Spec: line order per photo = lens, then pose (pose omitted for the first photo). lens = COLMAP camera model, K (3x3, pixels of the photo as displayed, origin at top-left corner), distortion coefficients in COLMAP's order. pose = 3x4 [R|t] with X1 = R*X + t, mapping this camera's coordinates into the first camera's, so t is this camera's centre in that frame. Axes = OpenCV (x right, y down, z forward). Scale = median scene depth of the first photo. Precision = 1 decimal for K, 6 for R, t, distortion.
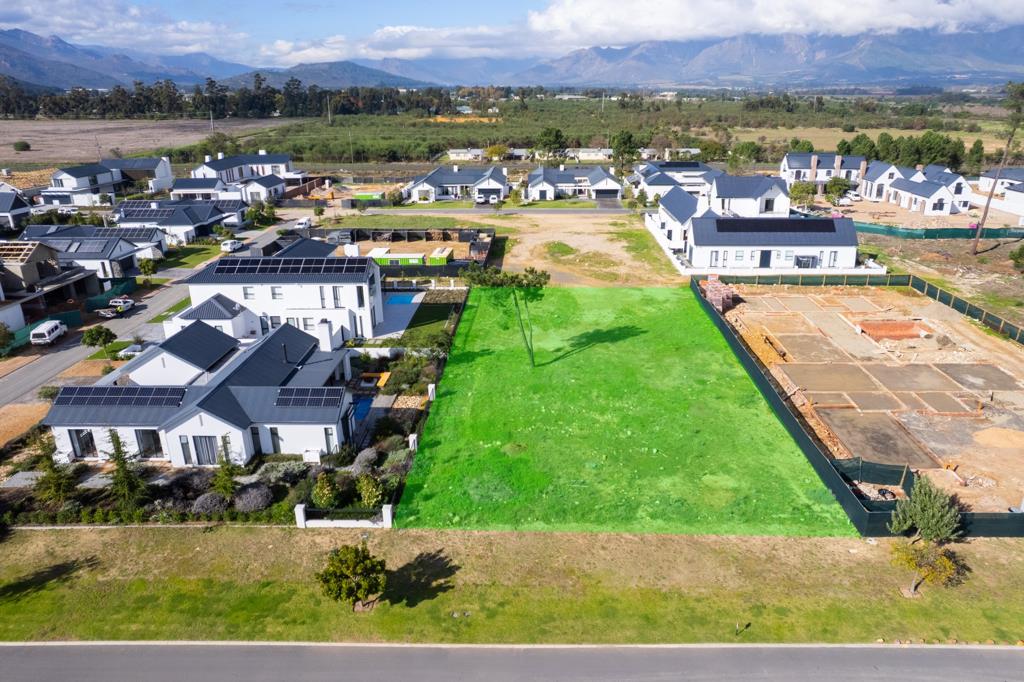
lens RADIAL K [[689.2, 0, 536.0], [0, 689.2, 316.8], [0, 0, 1]] dist [-0.067397, 0.068962]
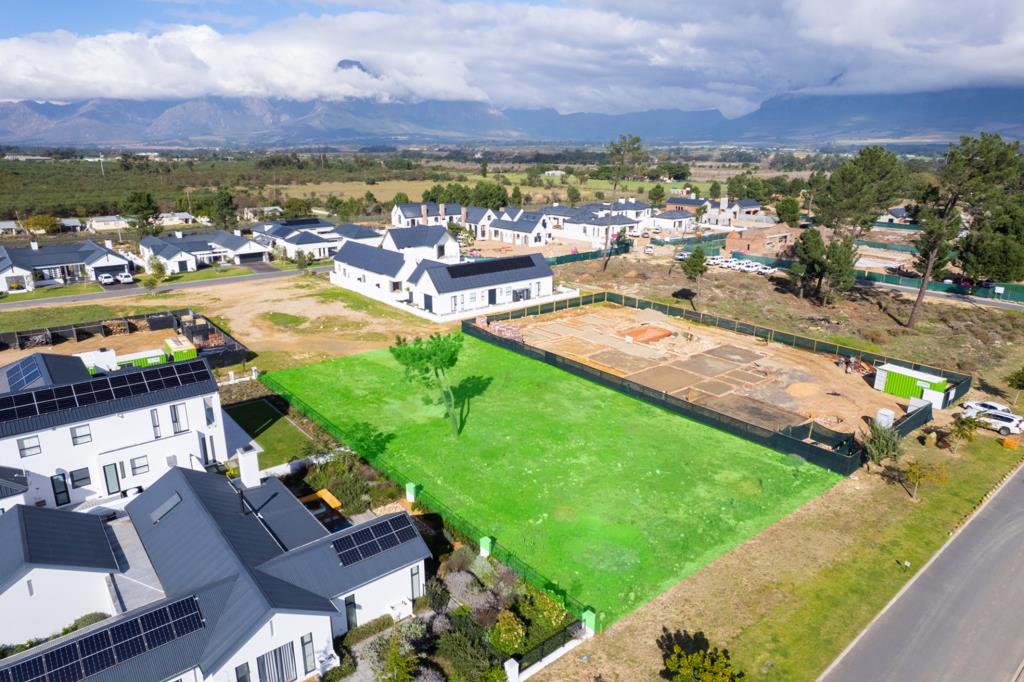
lens RADIAL K [[655.6, 0, 514.7], [0, 655.6, 327.2], [0, 0, 1]] dist [-0.066315, 0.061851]
pose [[0.762854, -0.164503, 0.625295, -0.308907], [0.197898, 0.980085, 0.016408, -0.046690], [-0.615541, 0.111227, 0.780216, 0.153470]]
